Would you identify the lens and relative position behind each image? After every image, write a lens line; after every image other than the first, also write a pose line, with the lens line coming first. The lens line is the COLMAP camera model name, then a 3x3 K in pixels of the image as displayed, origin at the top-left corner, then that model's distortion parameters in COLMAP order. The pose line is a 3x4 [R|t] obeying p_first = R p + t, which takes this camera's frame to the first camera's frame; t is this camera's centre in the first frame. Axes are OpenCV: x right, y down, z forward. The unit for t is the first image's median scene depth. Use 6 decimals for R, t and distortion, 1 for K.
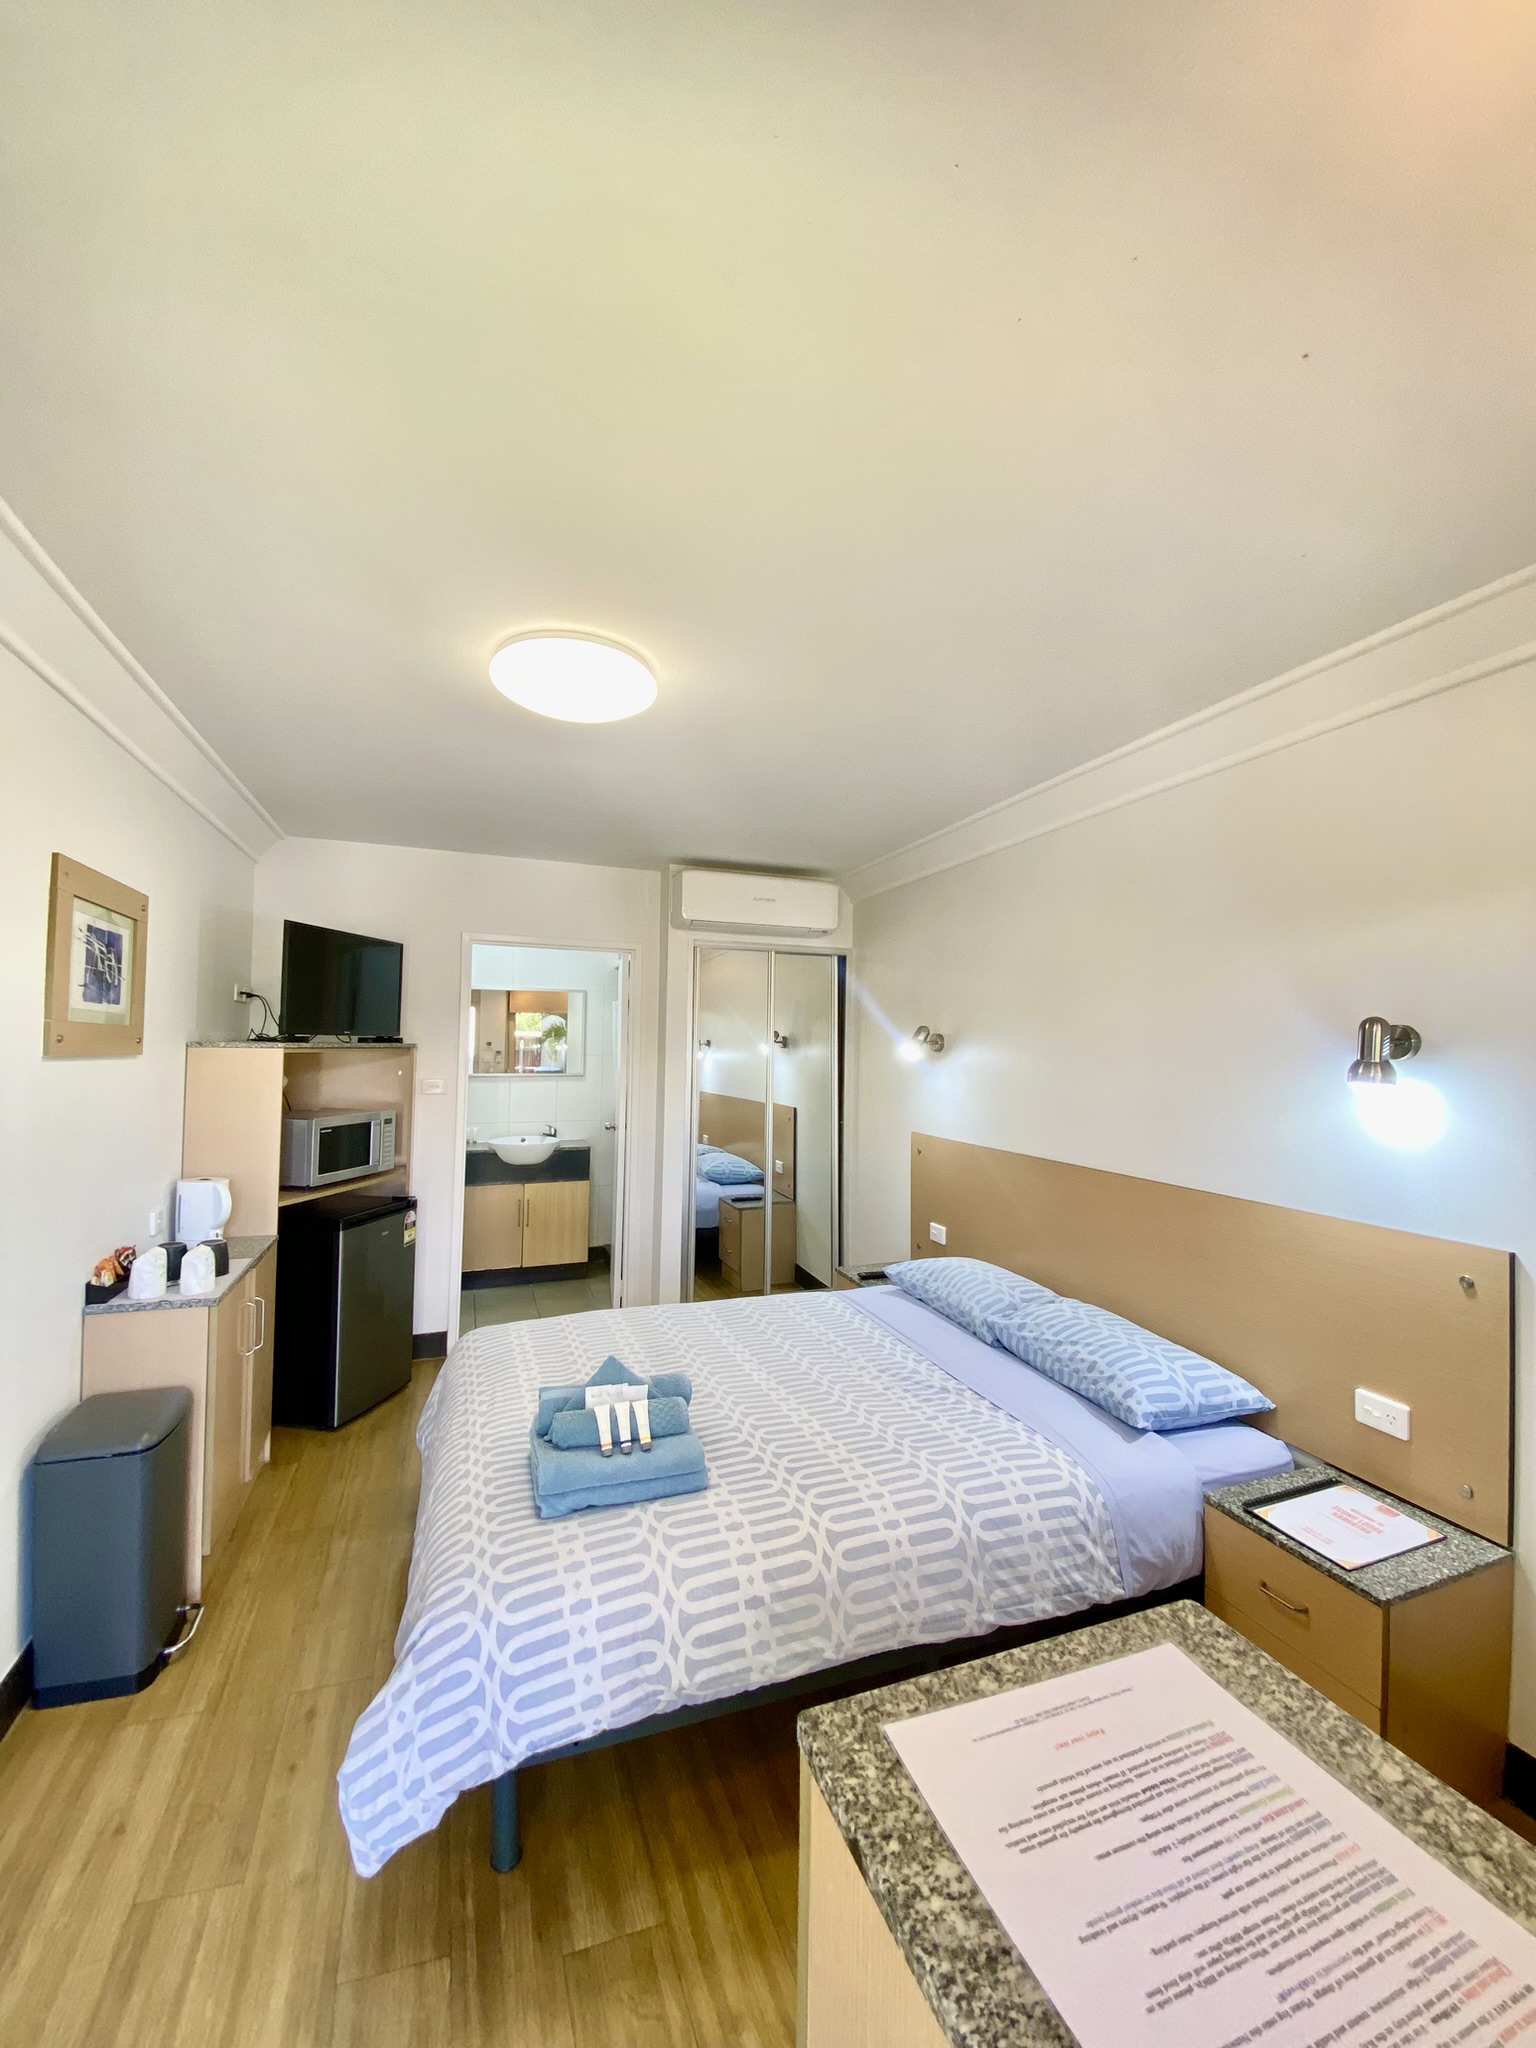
lens RADIAL K [[834.2, 0, 774.1], [0, 834.2, 1014.6], [0, 0, 1]] dist [0.025092, -0.022172]
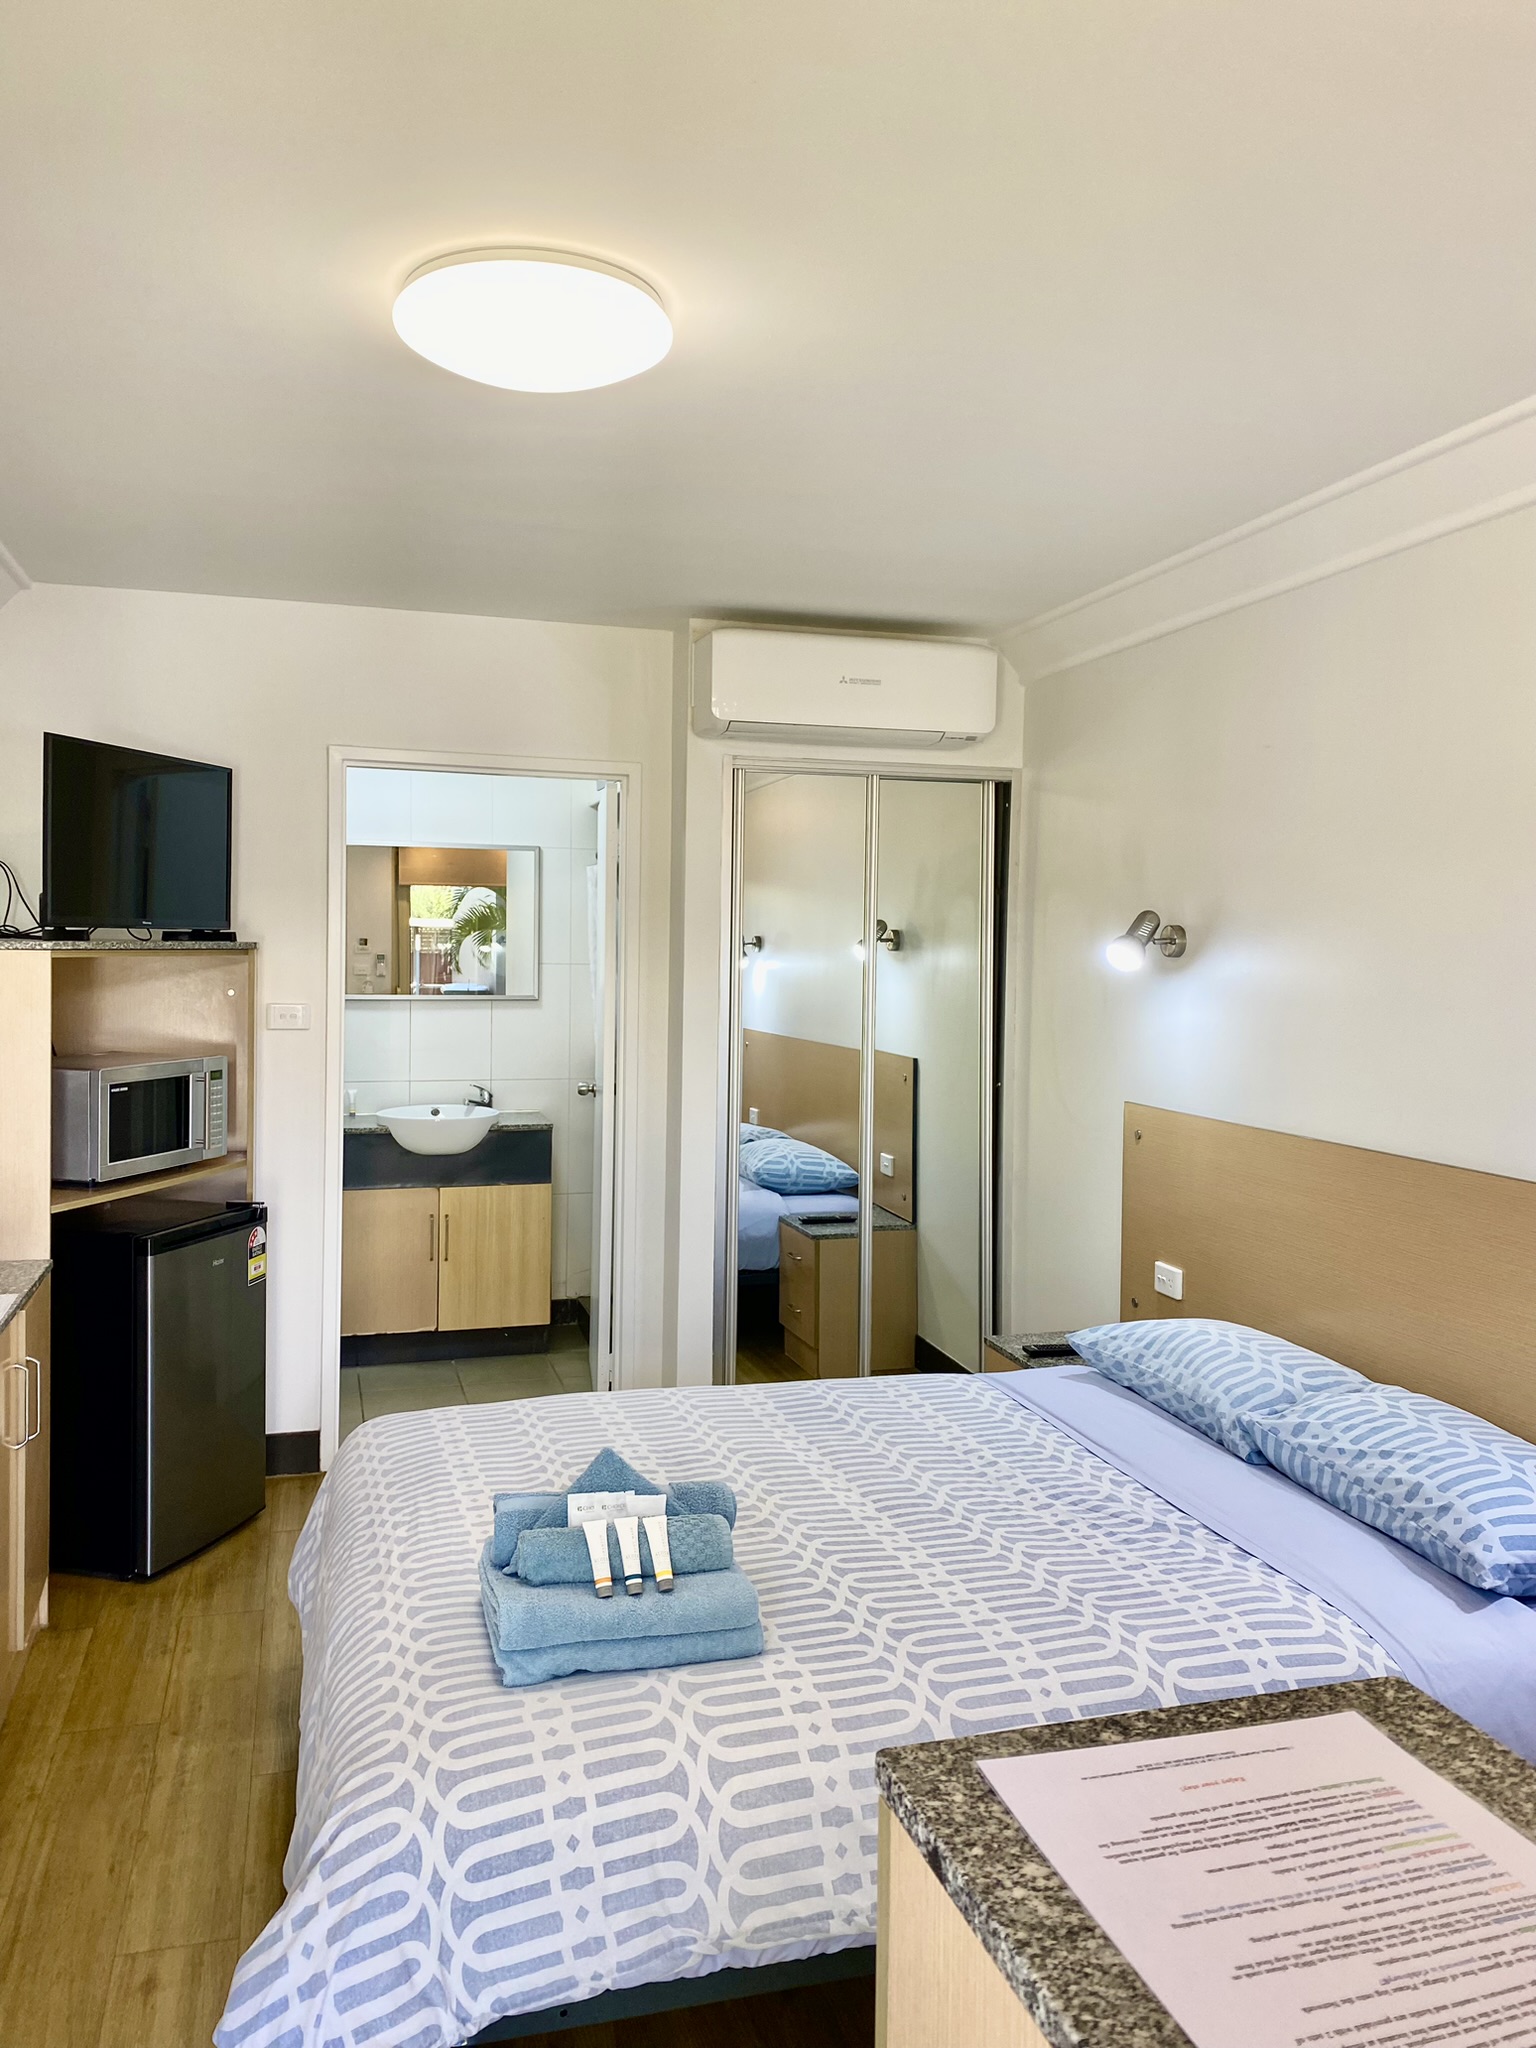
lens RADIAL K [[1577.8, 0, 777.0], [0, 1577.8, 986.7], [0, 0, 1]] dist [0.024928, -0.050641]
pose [[0.997748, 0.001765, -0.067056, 0.007991], [0.002510, 0.997971, 0.063618, -0.006158], [0.067032, -0.063643, 0.995719, -0.120522]]
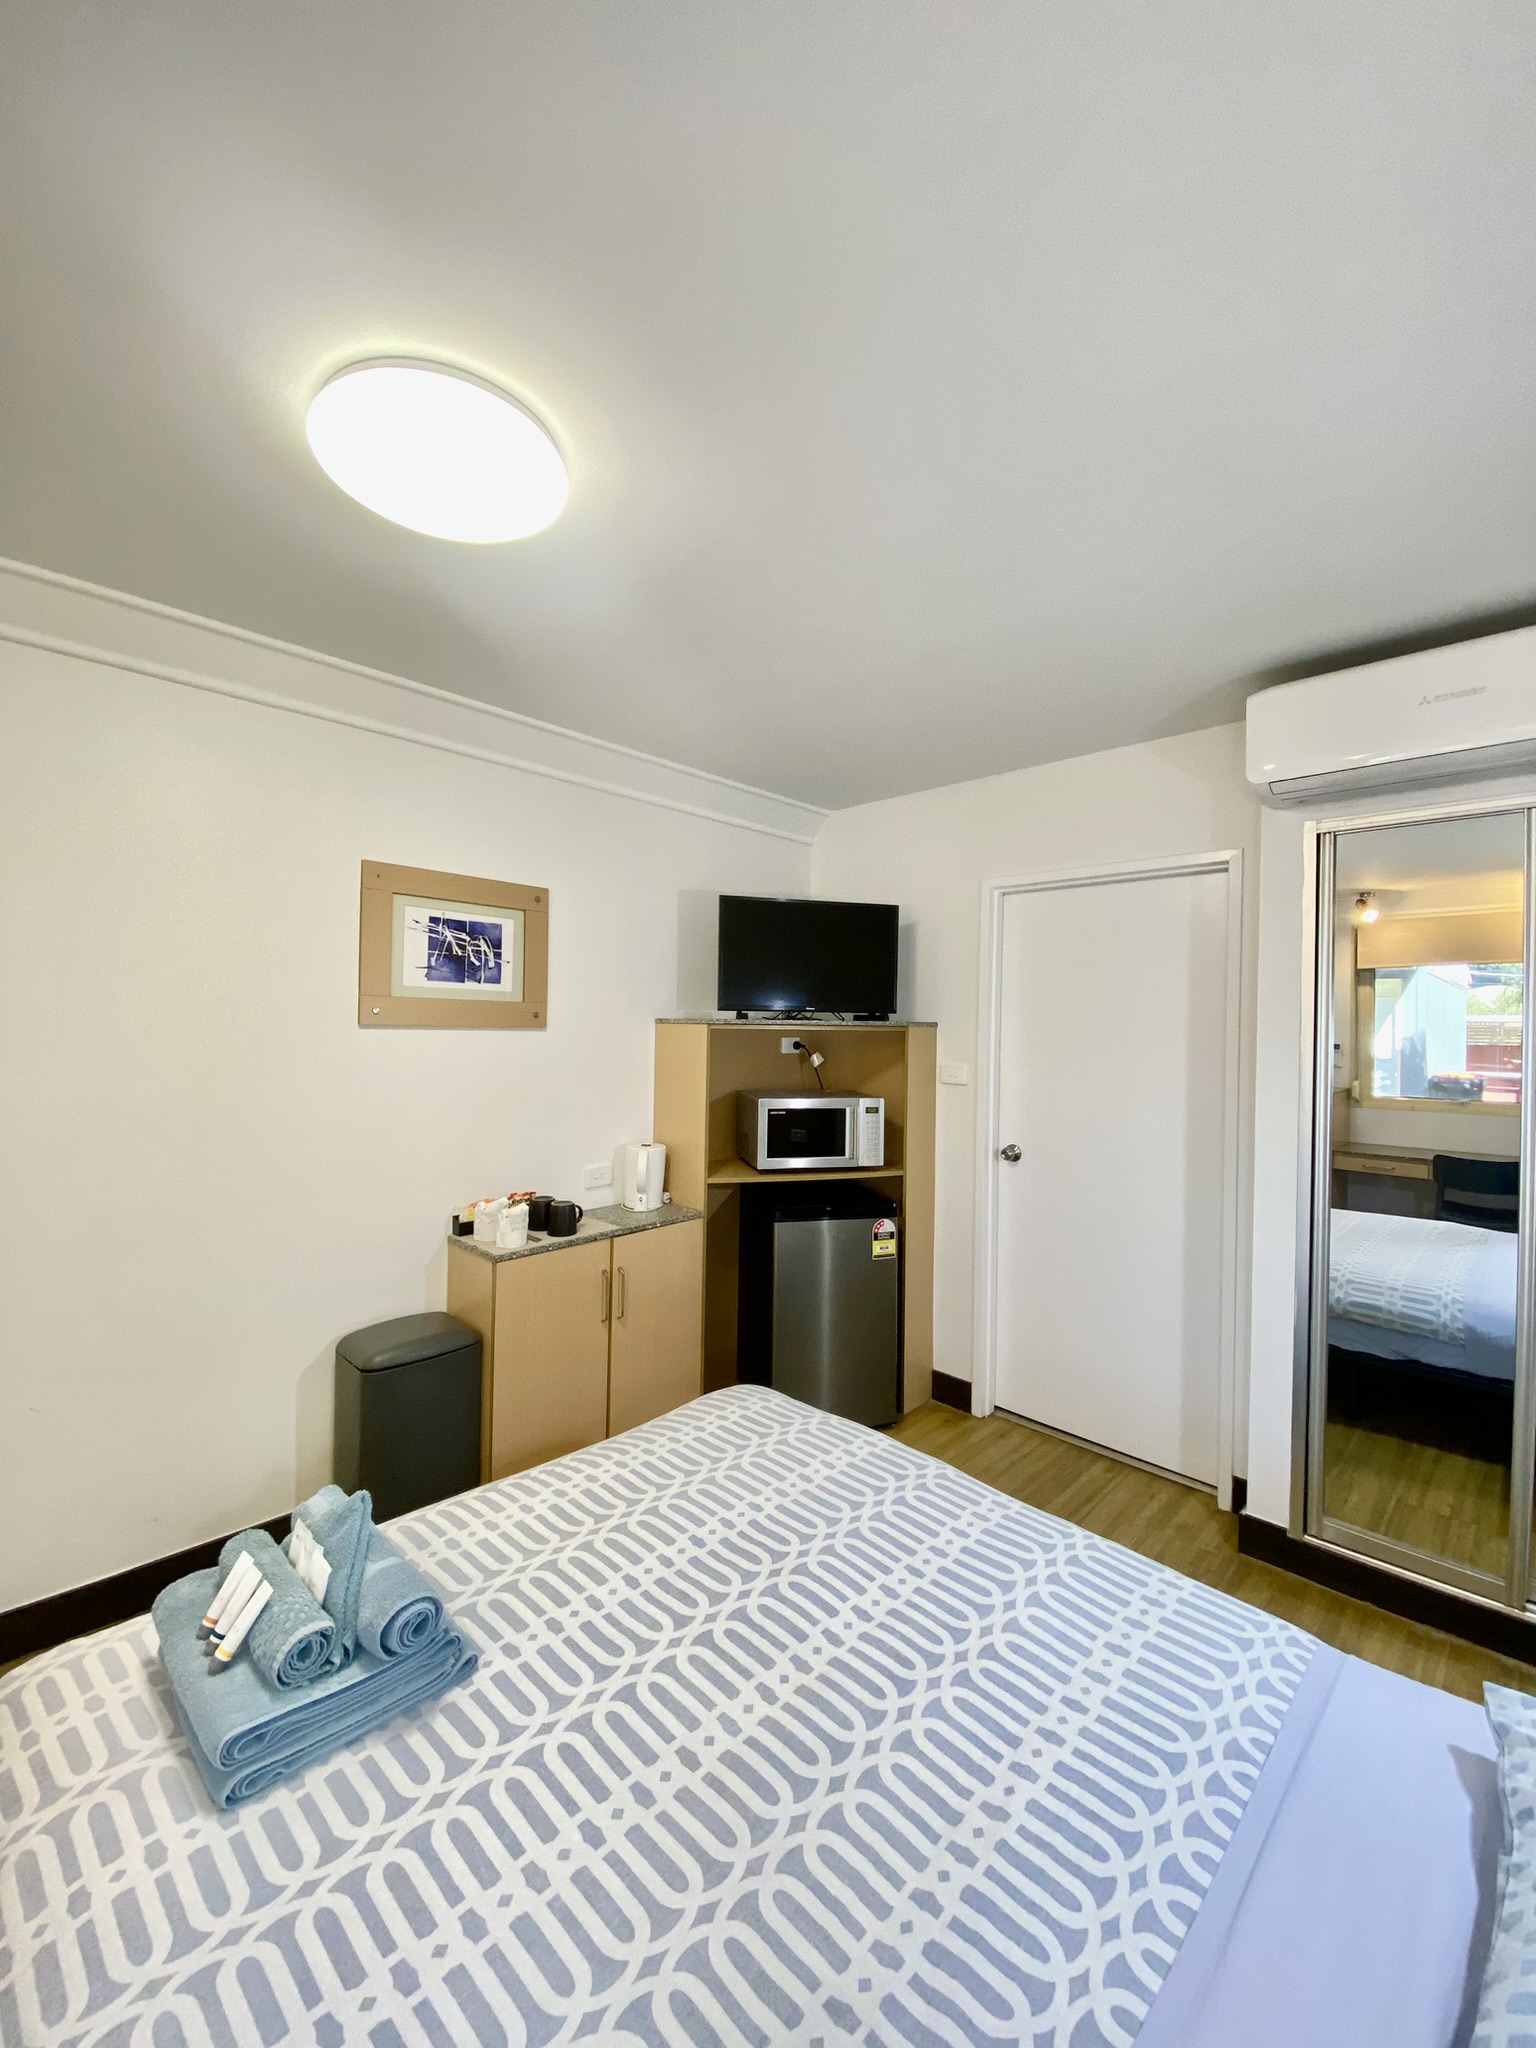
lens RADIAL K [[834.2, 0, 774.1], [0, 834.2, 1014.6], [0, 0, 1]] dist [0.025092, -0.022172]
pose [[0.424685, -0.019643, -0.905128, 0.470937], [0.026537, 0.999605, -0.009242, 0.056075], [0.904952, -0.020094, 0.425038, 0.924653]]
